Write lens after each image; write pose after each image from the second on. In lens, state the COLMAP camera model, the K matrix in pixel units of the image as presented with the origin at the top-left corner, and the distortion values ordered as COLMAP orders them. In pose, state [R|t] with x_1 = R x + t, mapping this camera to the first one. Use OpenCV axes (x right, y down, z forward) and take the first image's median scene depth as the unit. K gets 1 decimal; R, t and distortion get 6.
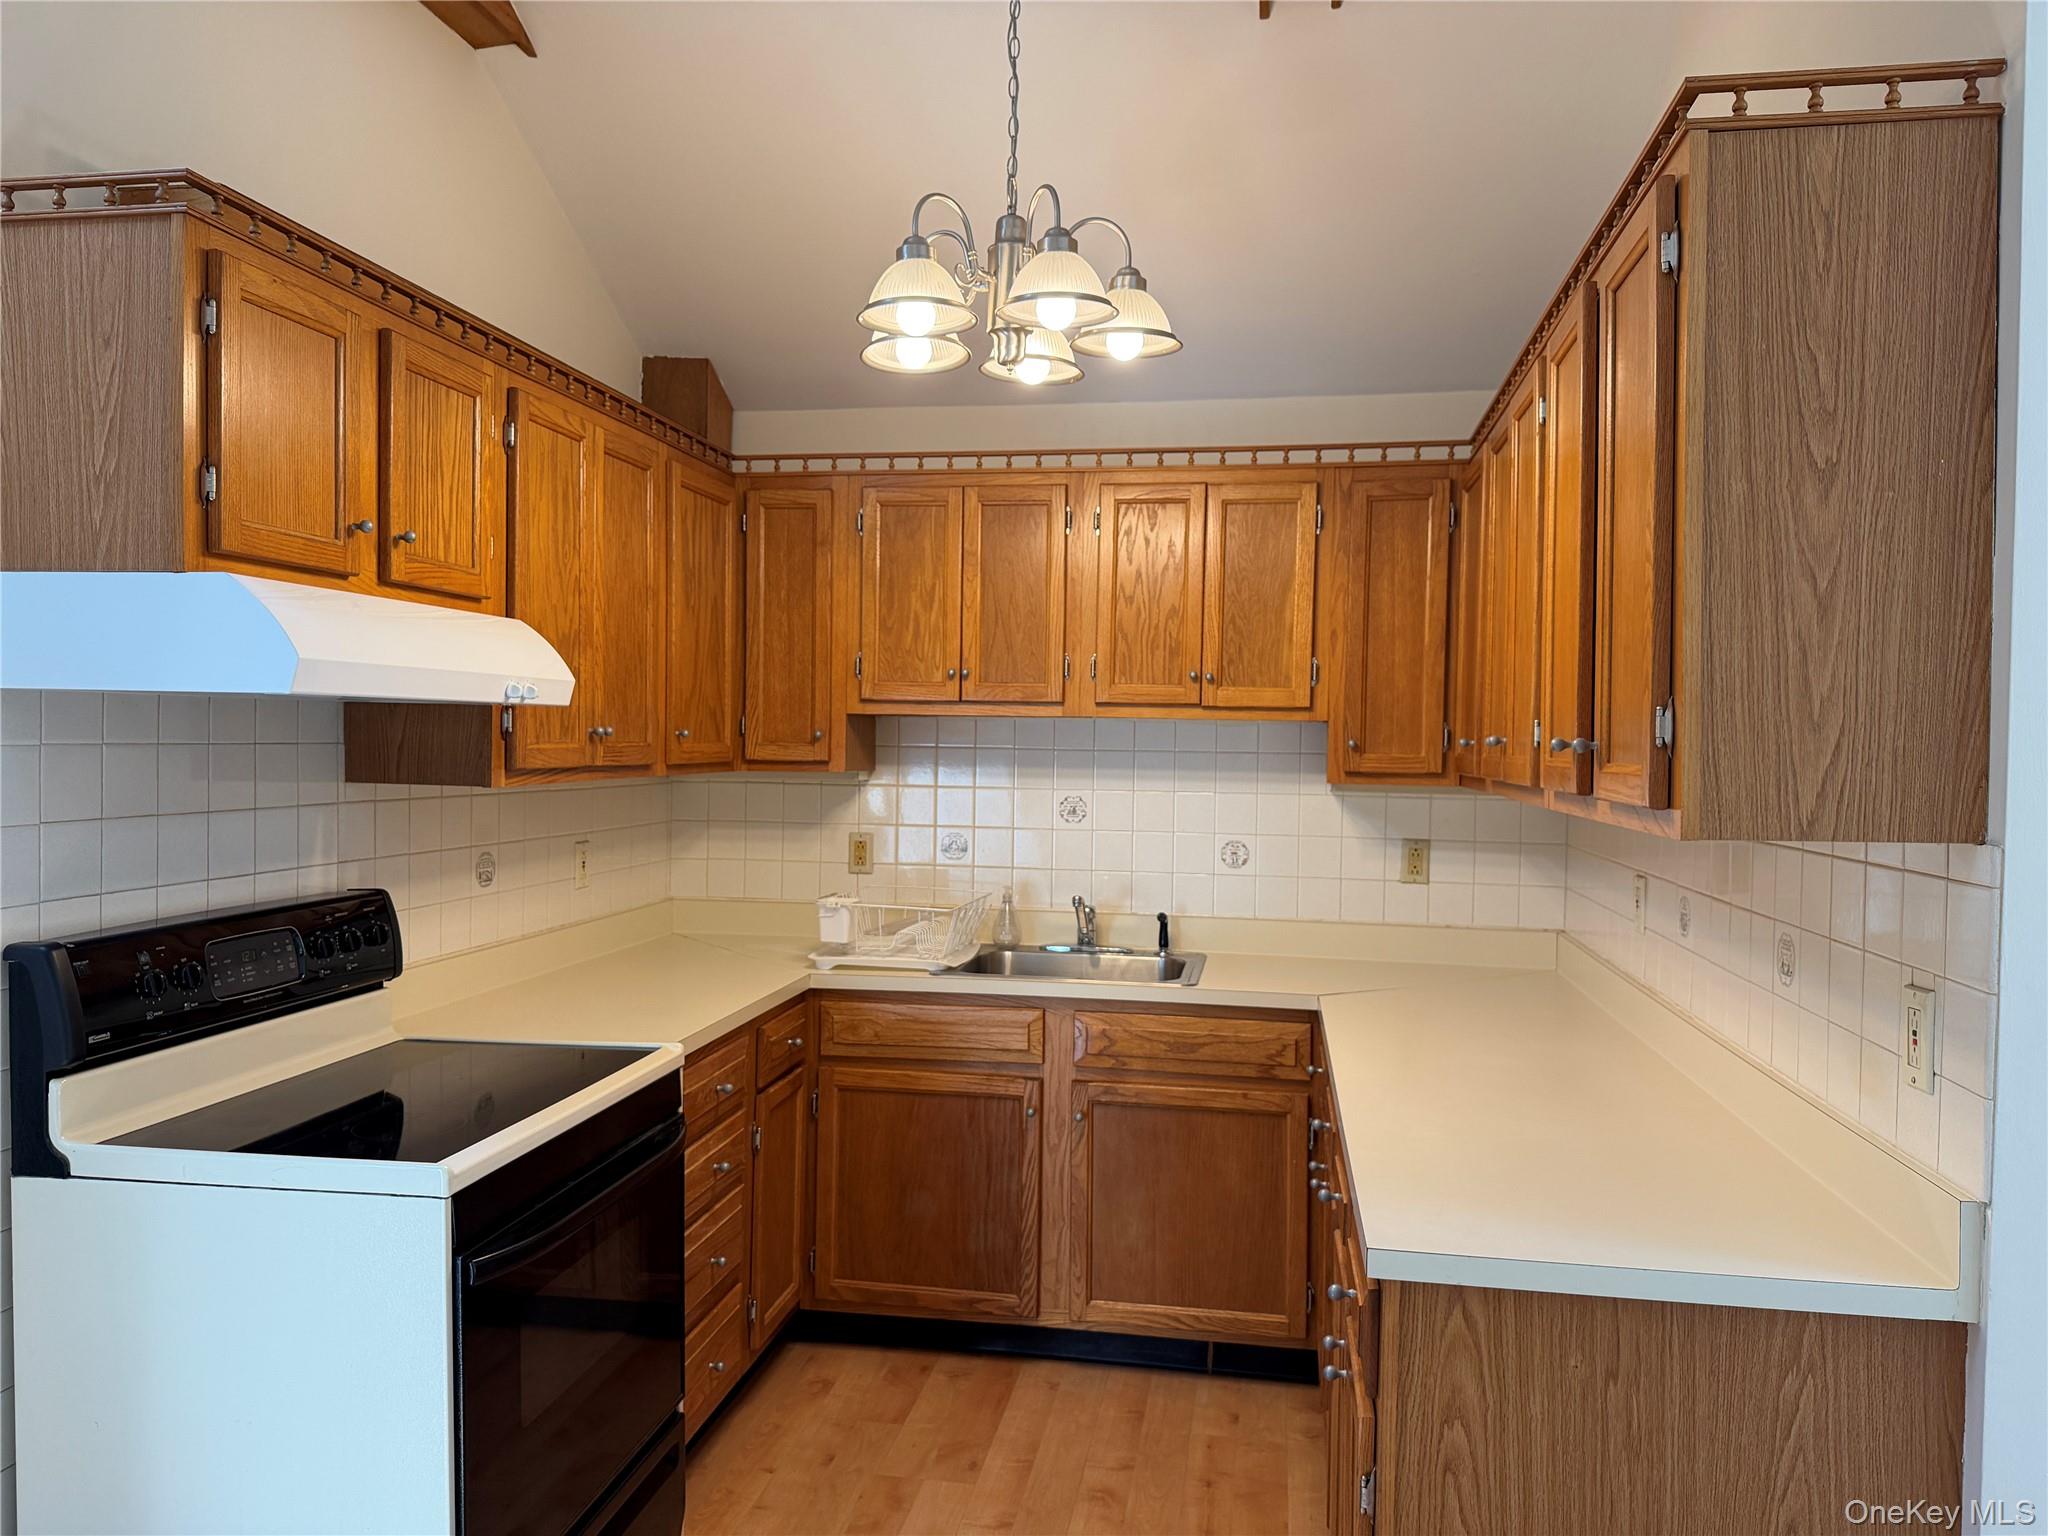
lens RADIAL K [[1423.8, 0, 1043.4], [0, 1423.8, 771.6], [0, 0, 1]] dist [0.094221, -0.132191]
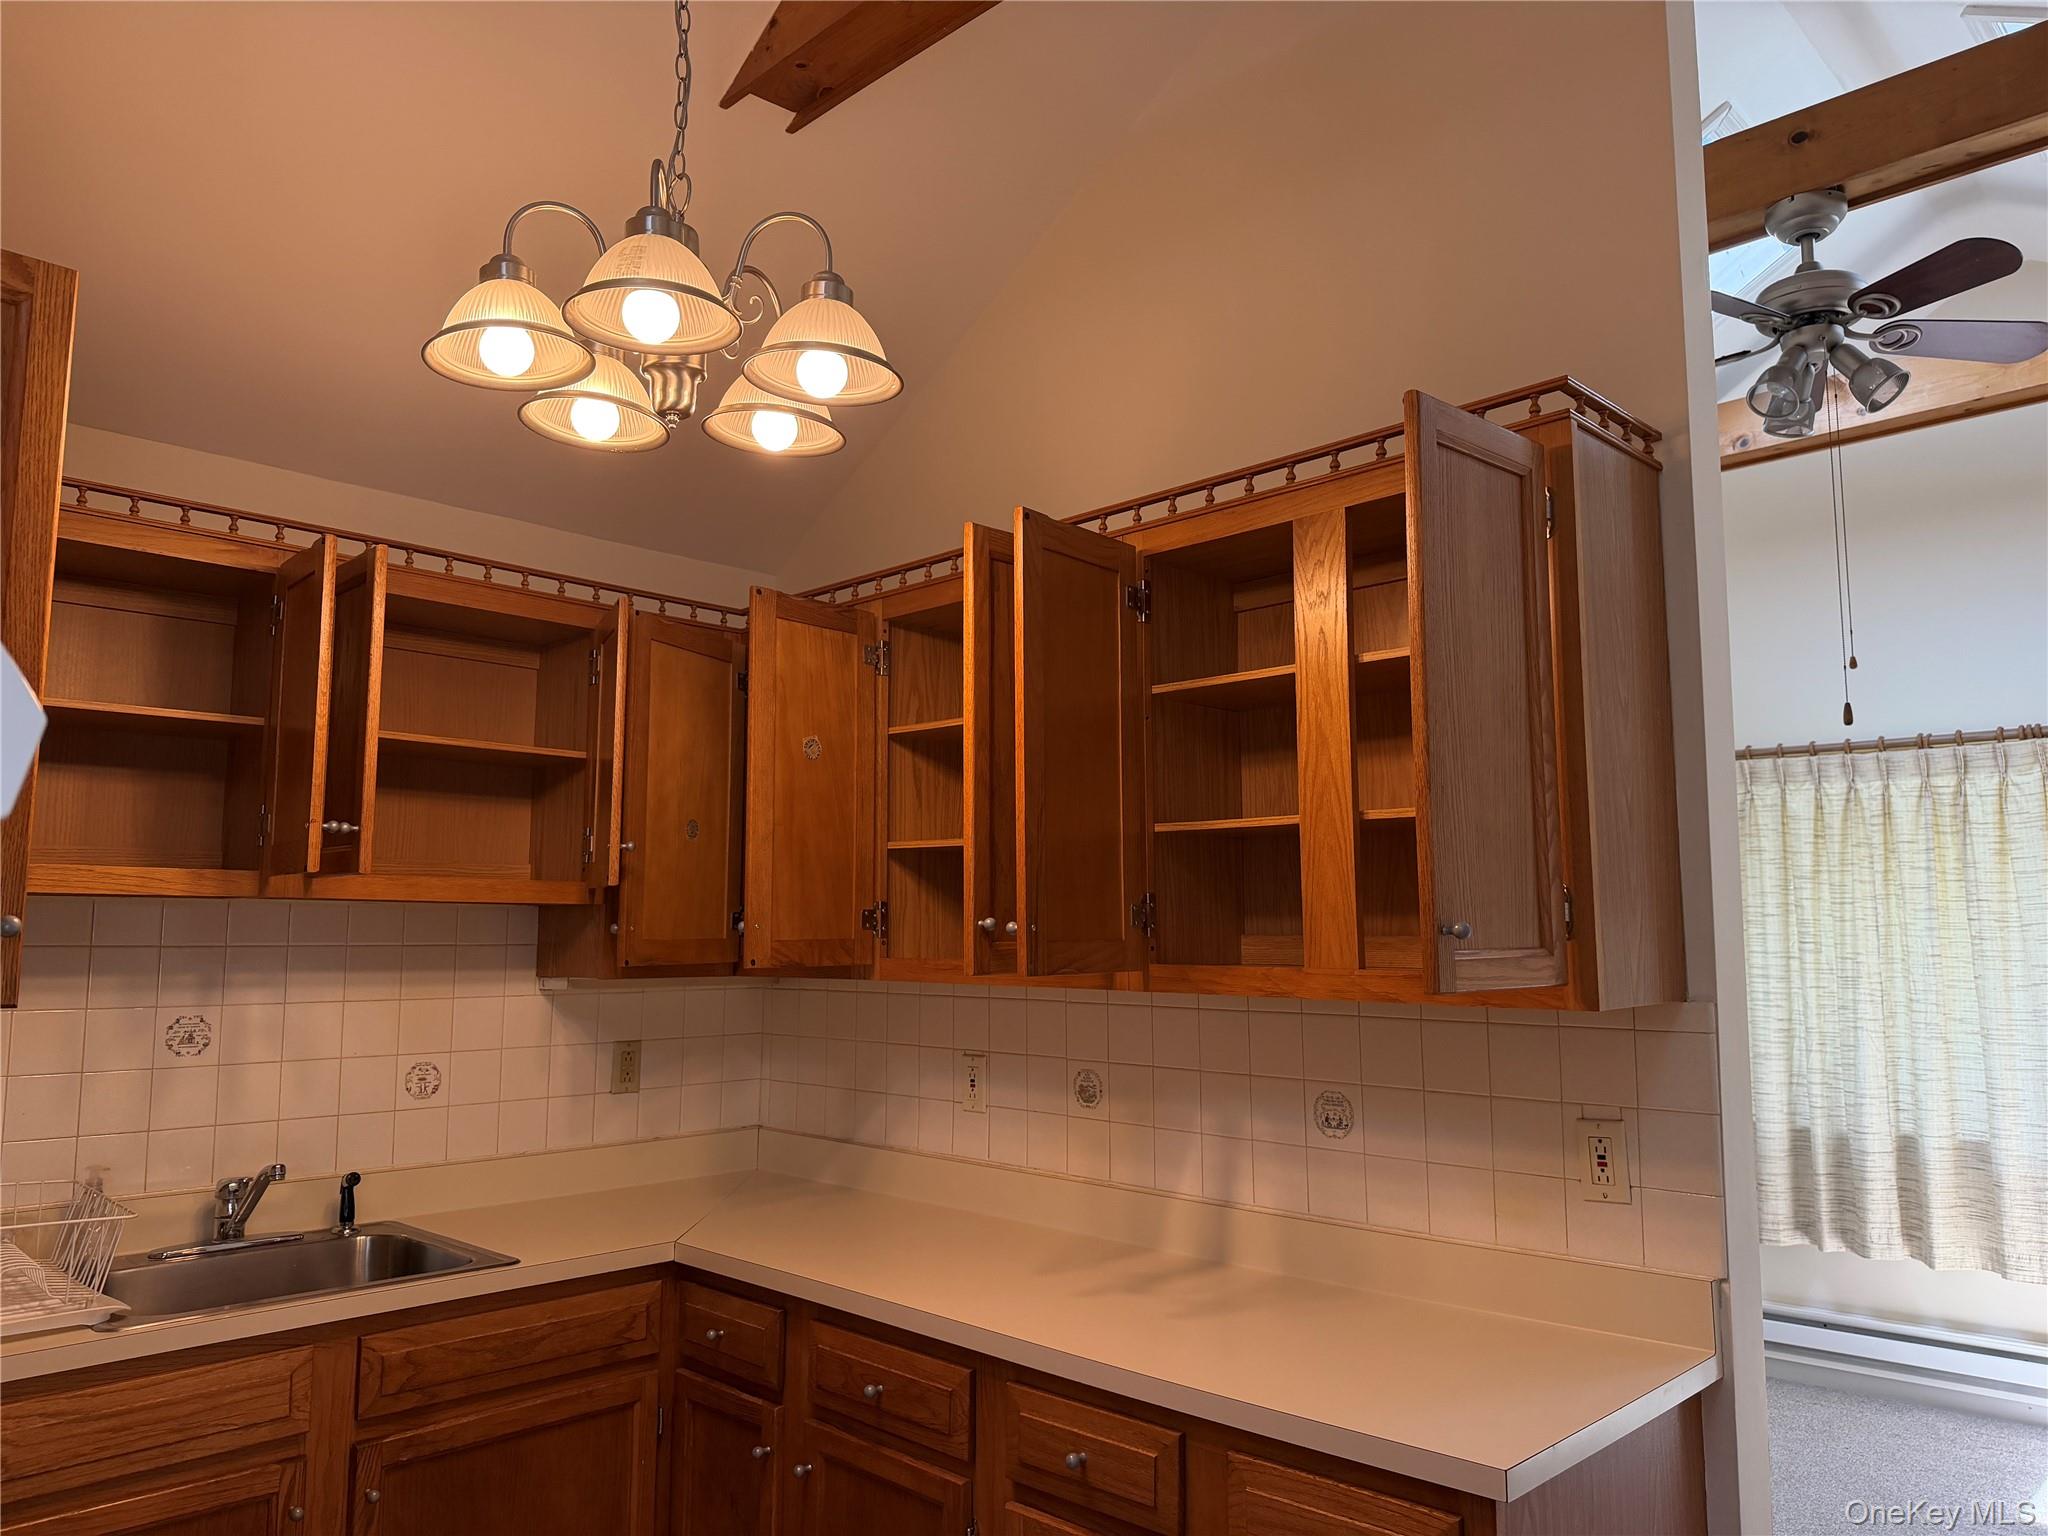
lens RADIAL K [[1432.1, 0, 998.4], [0, 1432.1, 770.0], [0, 0, 1]] dist [0.093470, -0.133495]
pose [[0.585870, 0.084258, 0.806013, -0.448992], [0.024635, 0.992269, -0.121636, -0.006707], [-0.810030, 0.091119, 0.579265, 0.396970]]
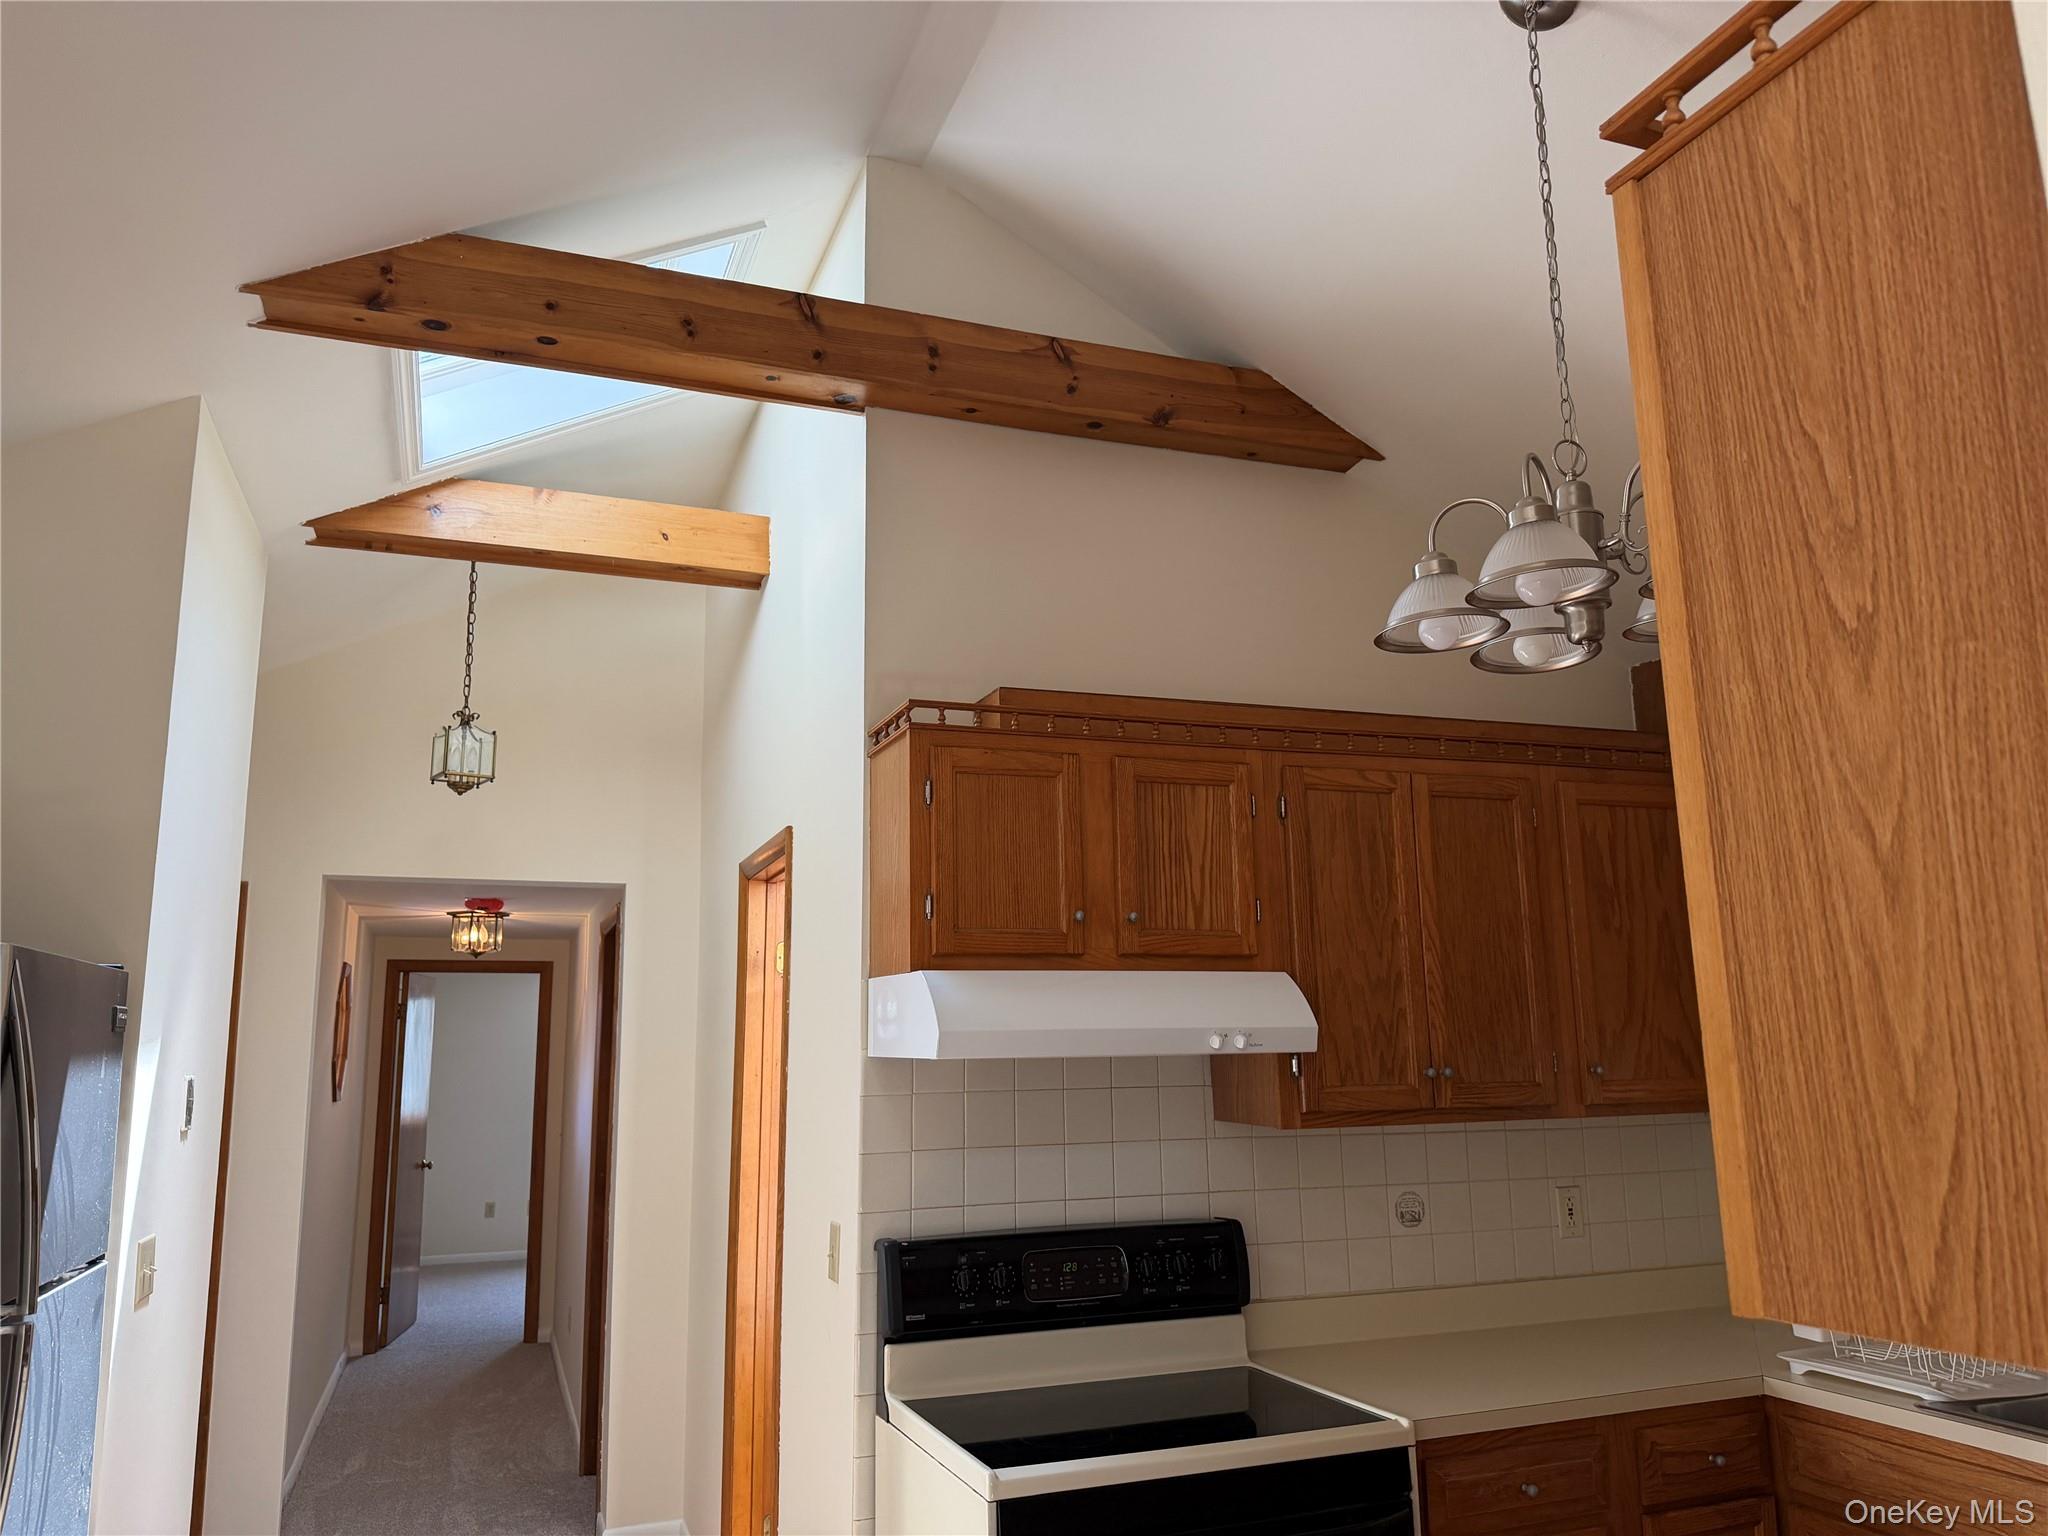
lens RADIAL K [[1432.1, 0, 998.4], [0, 1432.1, 770.0], [0, 0, 1]] dist [0.093470, -0.133495]
pose [[0.489138, -0.185800, -0.852187, 0.472174], [0.003424, 0.977449, -0.211145, -0.024136], [0.872200, 0.100361, 0.478744, 0.260466]]
